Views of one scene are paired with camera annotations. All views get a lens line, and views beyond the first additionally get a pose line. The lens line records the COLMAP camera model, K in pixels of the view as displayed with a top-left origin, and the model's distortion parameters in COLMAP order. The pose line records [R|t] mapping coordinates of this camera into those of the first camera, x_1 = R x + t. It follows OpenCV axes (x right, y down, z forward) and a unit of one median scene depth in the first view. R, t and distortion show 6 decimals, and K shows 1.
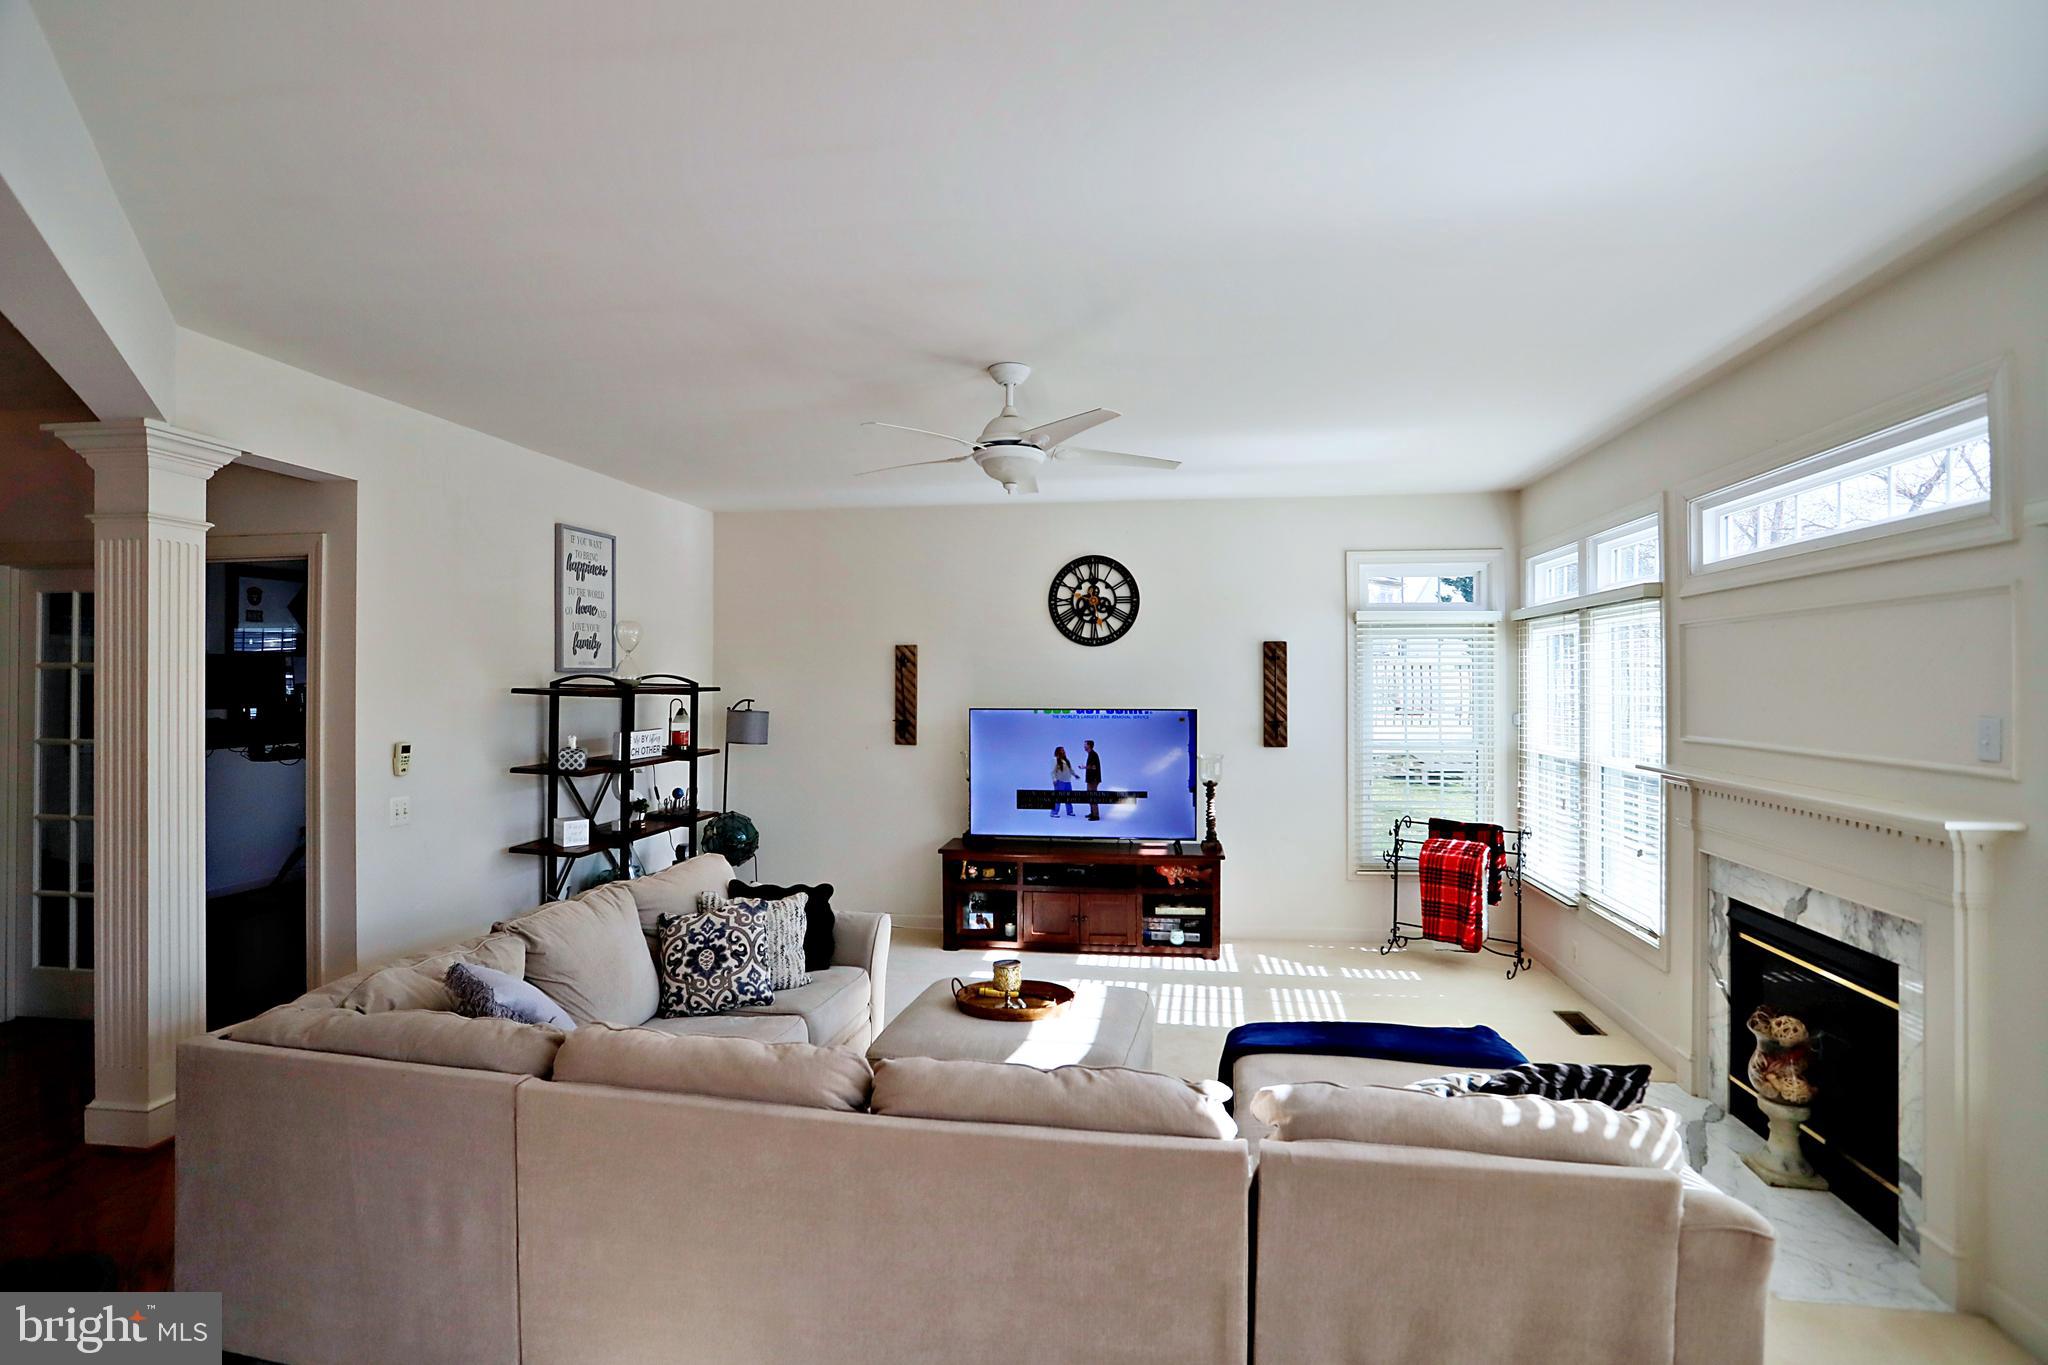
lens RADIAL K [[1020.9, 0, 1024.0], [0, 1020.9, 682.5], [0, 0, 1]] dist [-0.054726, 0.031140]
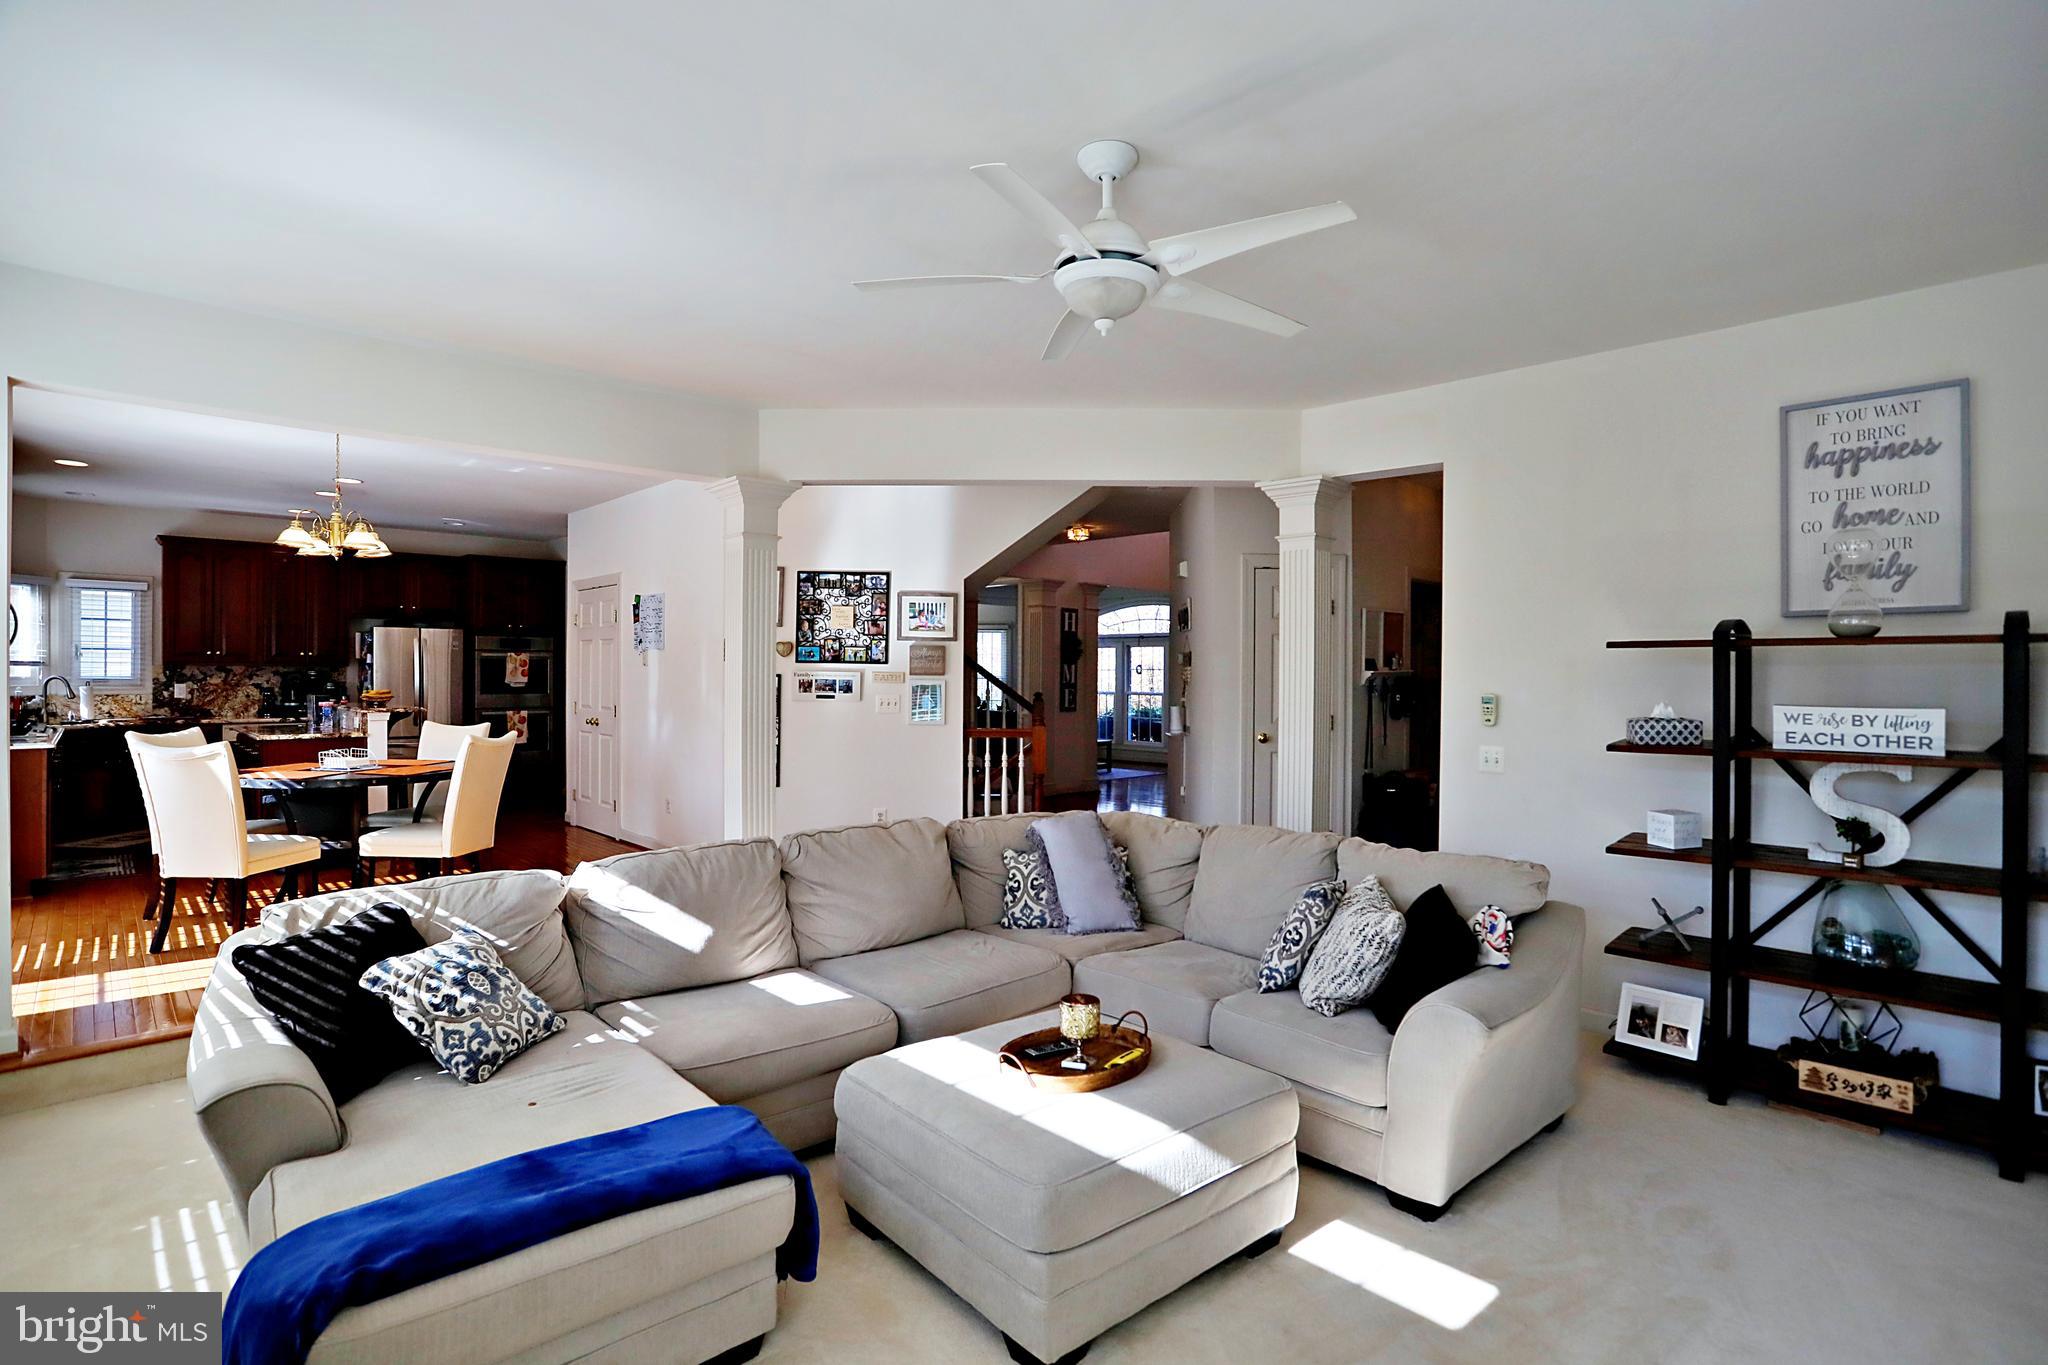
lens RADIAL K [[1020.9, 0, 1024.0], [0, 1020.9, 682.5], [0, 0, 1]] dist [-0.054726, 0.031140]
pose [[-0.611310, 0.018042, -0.791186, 0.405422], [0.005822, 0.999816, 0.018301, 0.018530], [0.791370, 0.006581, -0.611302, 0.964150]]
